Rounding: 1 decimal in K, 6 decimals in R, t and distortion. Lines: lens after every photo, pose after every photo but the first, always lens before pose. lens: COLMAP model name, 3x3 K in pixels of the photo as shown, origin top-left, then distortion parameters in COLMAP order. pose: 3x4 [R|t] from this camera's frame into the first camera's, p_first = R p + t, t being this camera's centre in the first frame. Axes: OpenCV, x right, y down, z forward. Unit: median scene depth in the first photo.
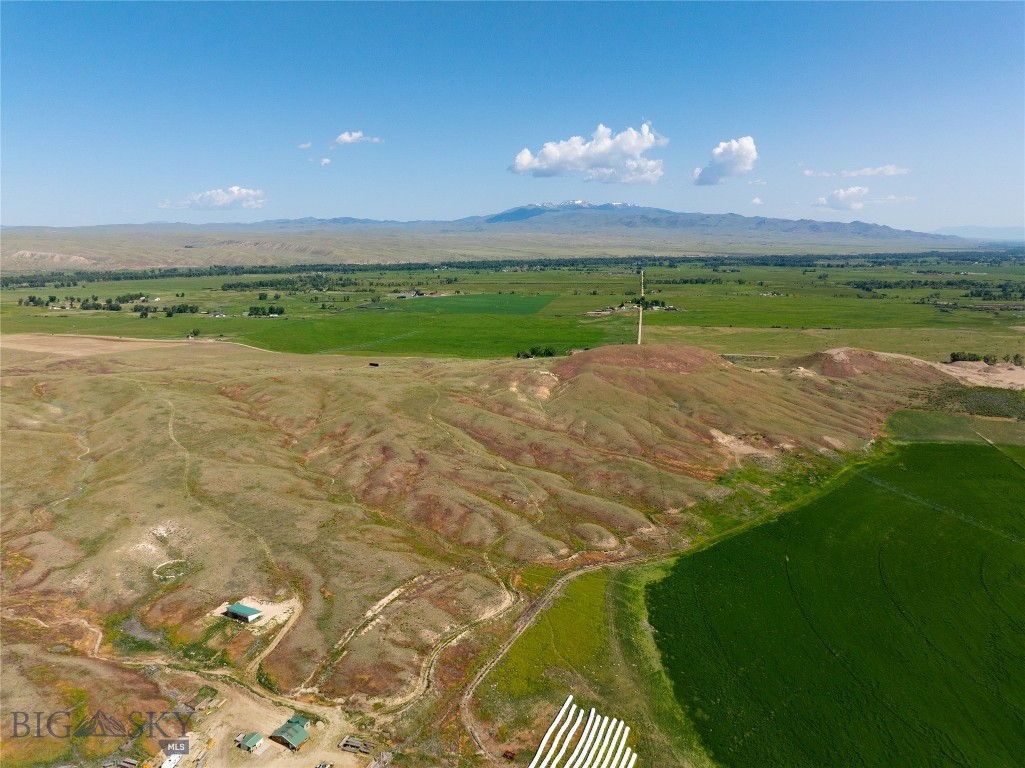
lens RADIAL K [[720.4, 0, 512.8], [0, 720.4, 382.1], [0, 0, 1]] dist [-0.042037, 0.005420]
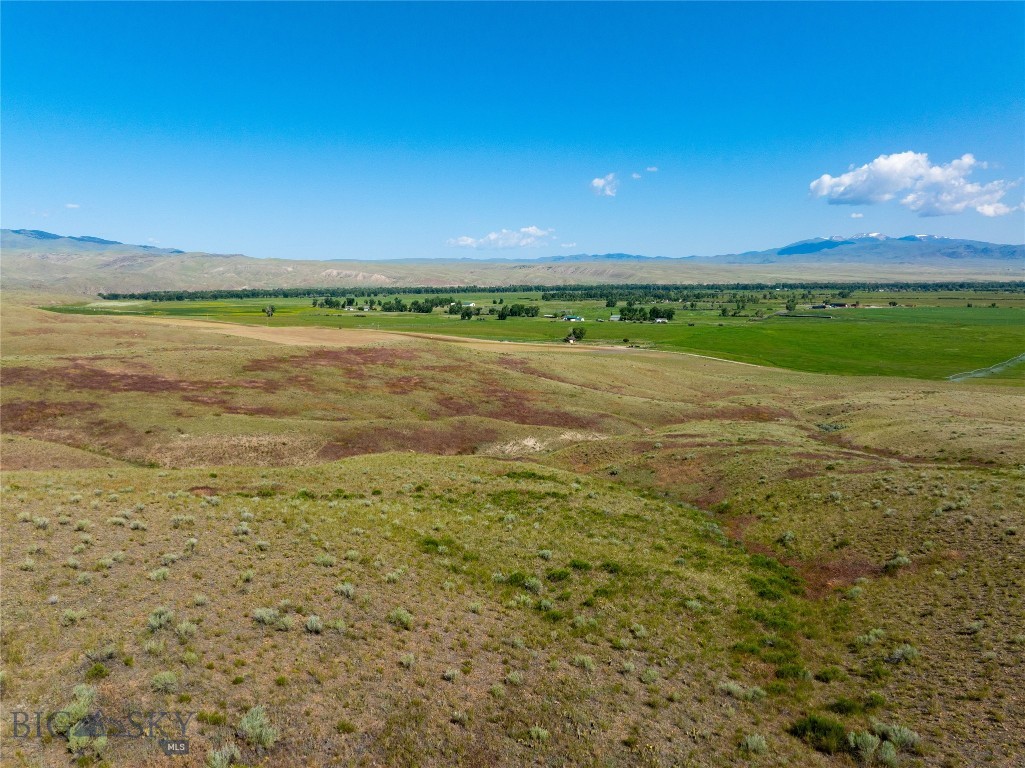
lens RADIAL K [[720.4, 0, 512.8], [0, 720.4, 382.1], [0, 0, 1]] dist [-0.042037, 0.005420]
pose [[0.936307, 0.047146, -0.348005, -0.164073], [-0.065385, 0.997024, -0.040847, -0.004806], [0.345043, 0.061000, 0.936603, 0.264275]]
